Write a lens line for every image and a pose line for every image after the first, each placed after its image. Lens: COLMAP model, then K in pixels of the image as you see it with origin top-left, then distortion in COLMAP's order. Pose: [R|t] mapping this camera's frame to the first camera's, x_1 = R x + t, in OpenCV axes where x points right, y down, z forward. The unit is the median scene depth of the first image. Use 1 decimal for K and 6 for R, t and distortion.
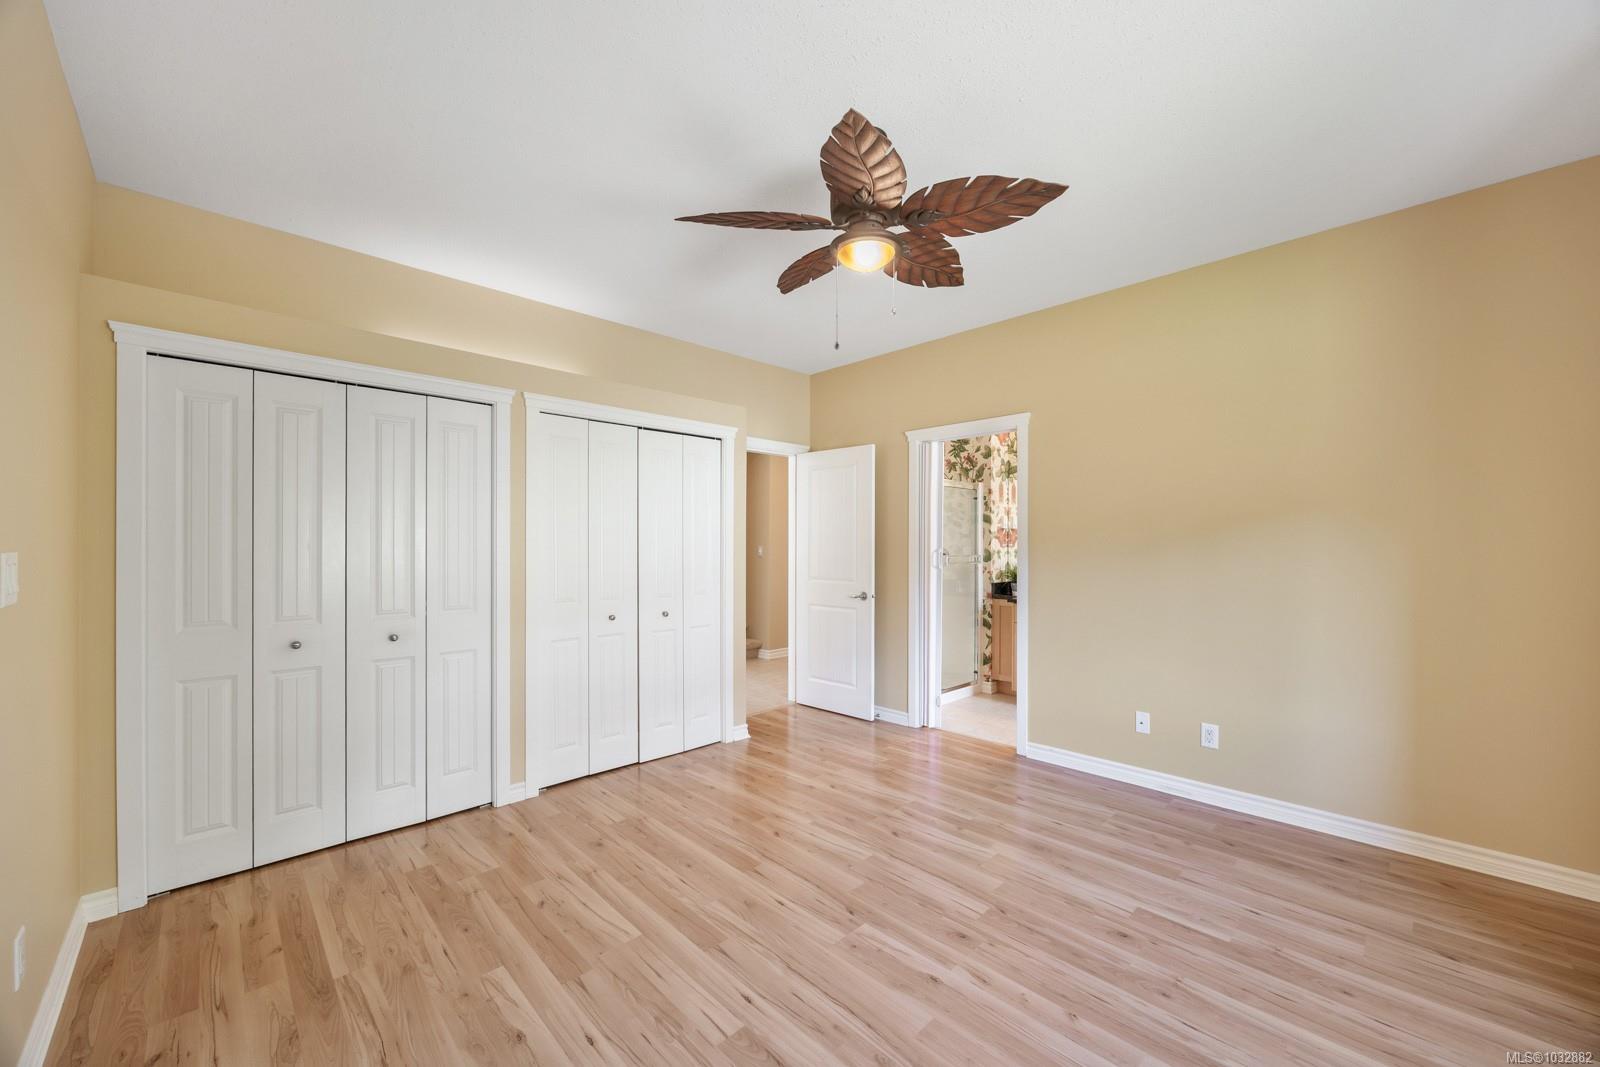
lens RADIAL K [[628.9, 0, 797.2], [0, 628.9, 541.1], [0, 0, 1]] dist [0.002140, -0.000284]
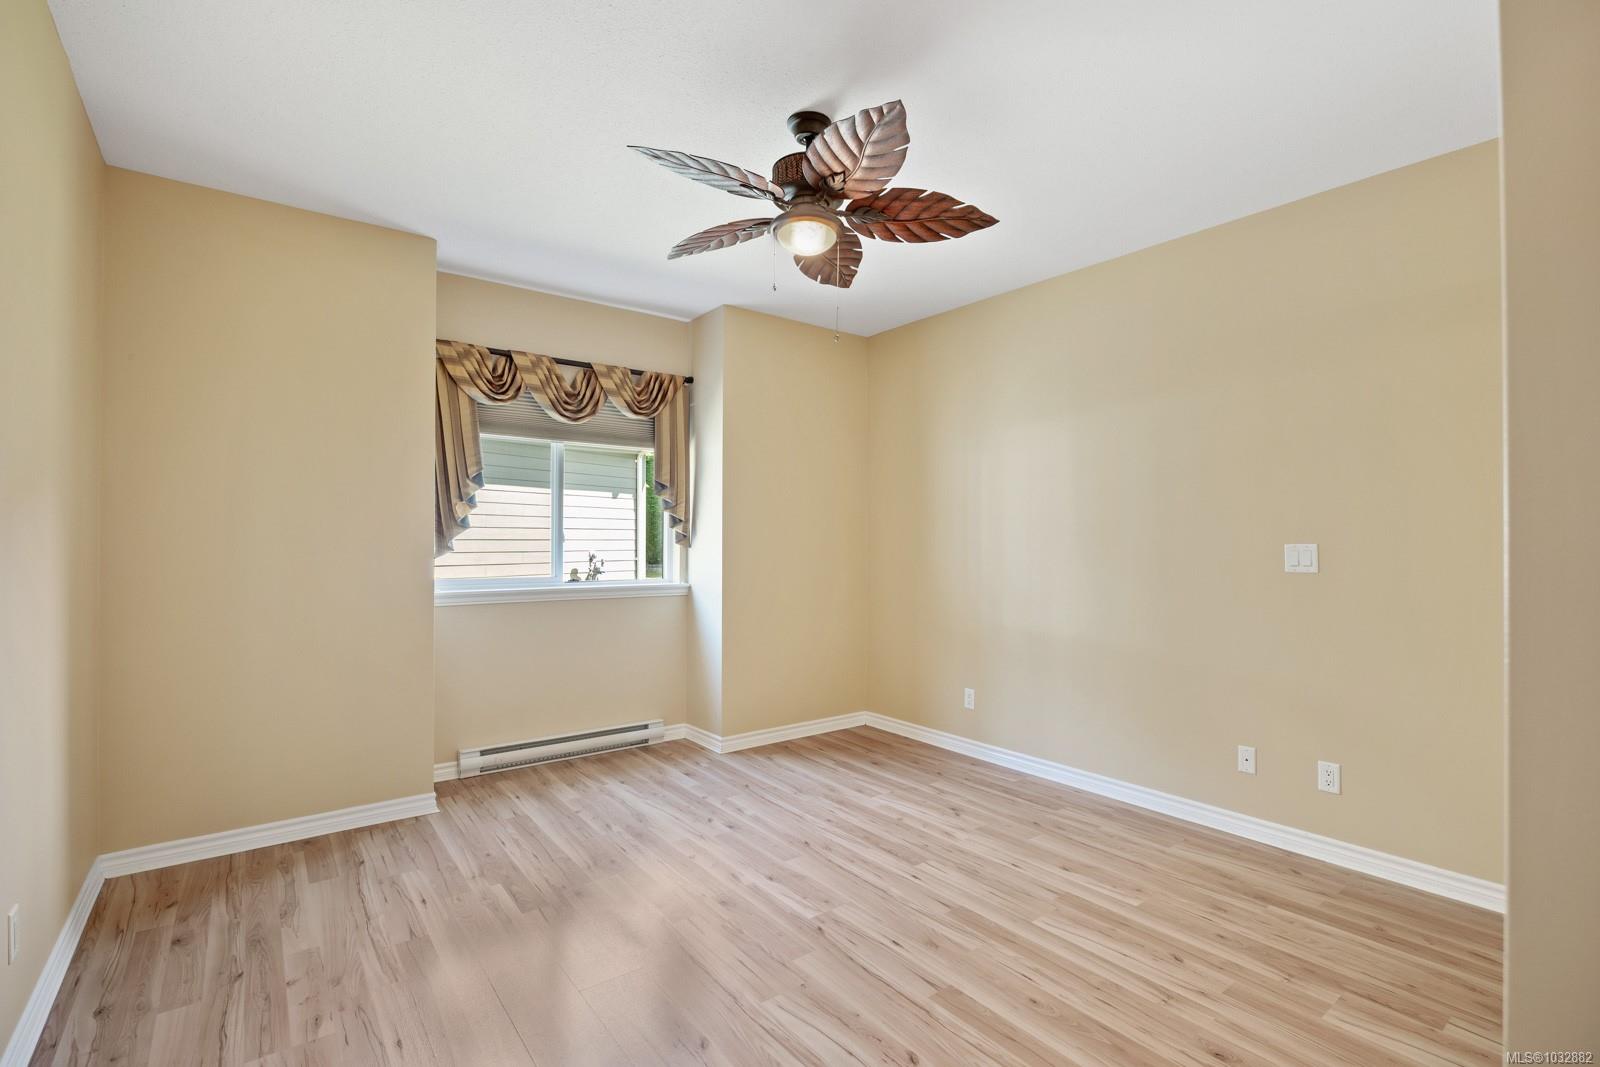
lens RADIAL K [[731.0, 0, 800.0], [0, 731.0, 533.5], [0, 0, 1]] dist [-0.018135, 0.000136]
pose [[-0.993630, 0.001865, 0.112678, -0.008455], [0.000357, 0.999910, -0.013403, 0.014699], [-0.112693, -0.013278, -0.993541, 2.178396]]
